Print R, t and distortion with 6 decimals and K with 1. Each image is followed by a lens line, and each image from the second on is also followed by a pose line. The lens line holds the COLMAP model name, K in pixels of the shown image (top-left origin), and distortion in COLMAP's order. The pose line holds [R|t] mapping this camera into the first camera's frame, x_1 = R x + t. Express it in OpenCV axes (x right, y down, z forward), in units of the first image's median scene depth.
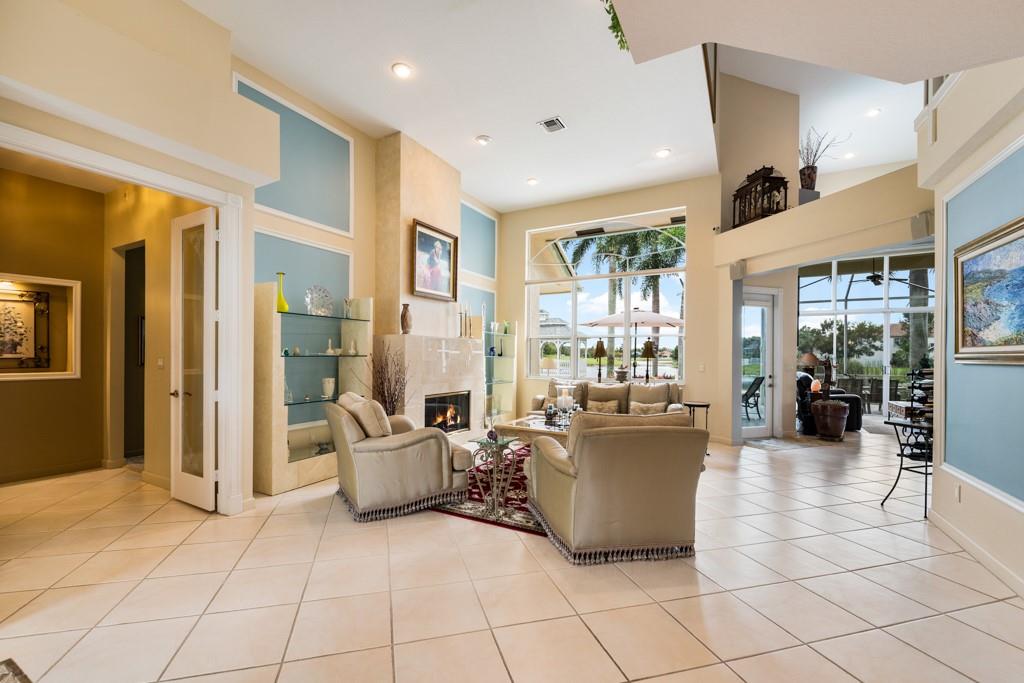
lens RADIAL K [[423.2, 0, 510.0], [0, 423.2, 357.8], [0, 0, 1]] dist [0.002892, -0.003806]
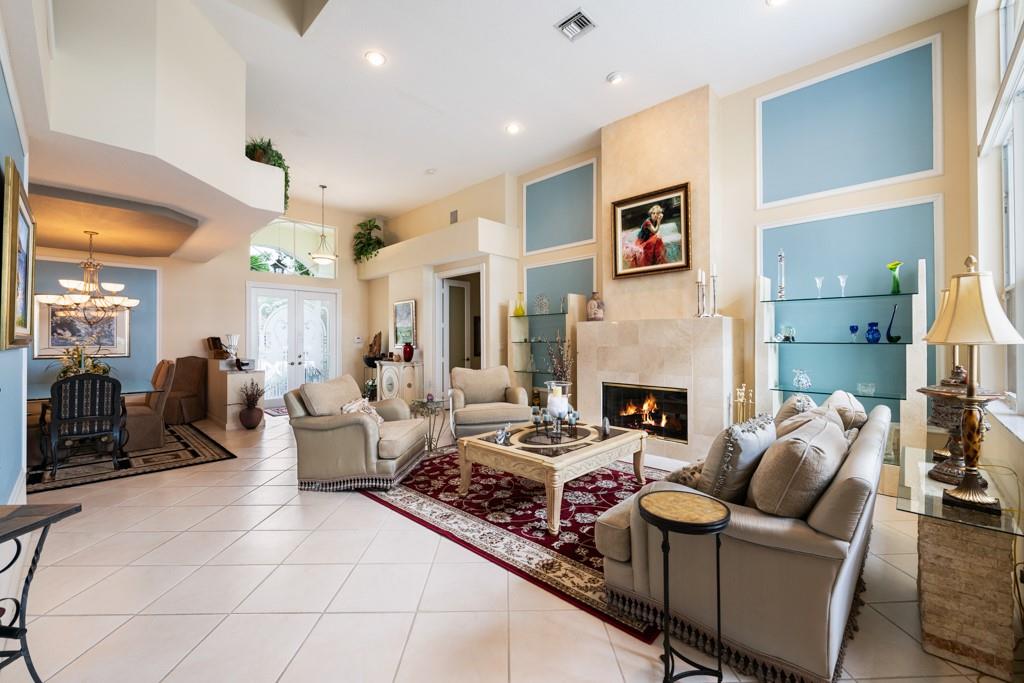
lens RADIAL K [[423.2, 0, 516.1], [0, 423.2, 339.8], [0, 0, 1]] dist [0.002892, -0.003806]
pose [[-0.263622, -0.003433, -0.964620, 0.726378], [0.003120, 0.999985, -0.004412, -0.003448], [0.964621, -0.004173, -0.263608, 0.959416]]
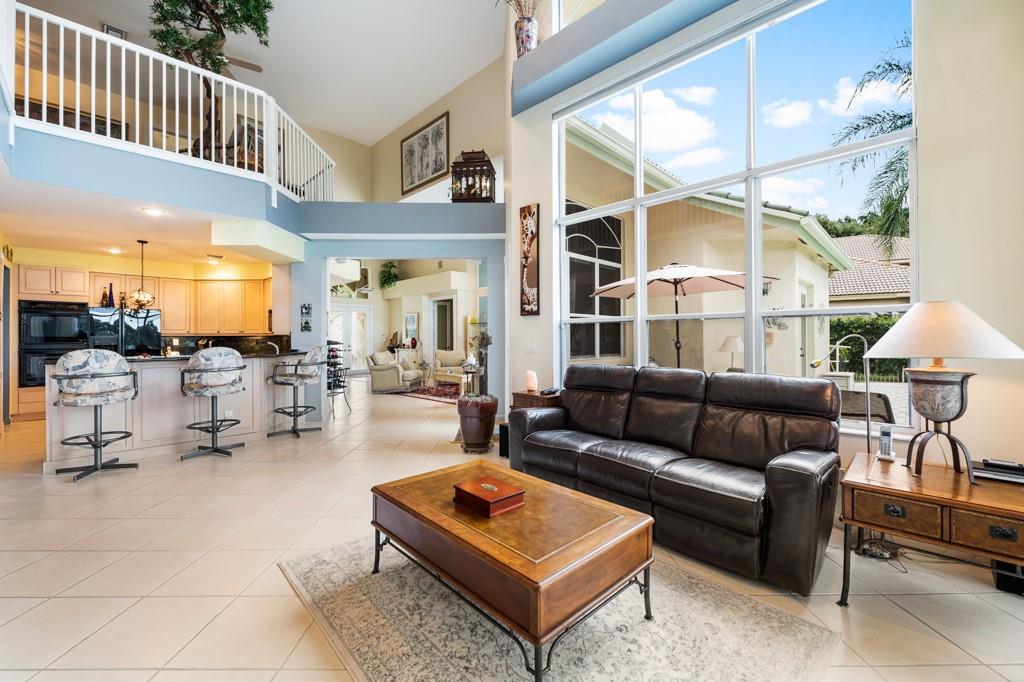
lens RADIAL K [[423.2, 0, 509.6], [0, 423.2, 338.5], [0, 0, 1]] dist [0.002892, -0.003806]
pose [[-0.287374, -0.001963, -0.957817, 1.597714], [0.003051, 0.999991, -0.002965, 0.011432], [0.957814, -0.003774, -0.287365, 1.447634]]
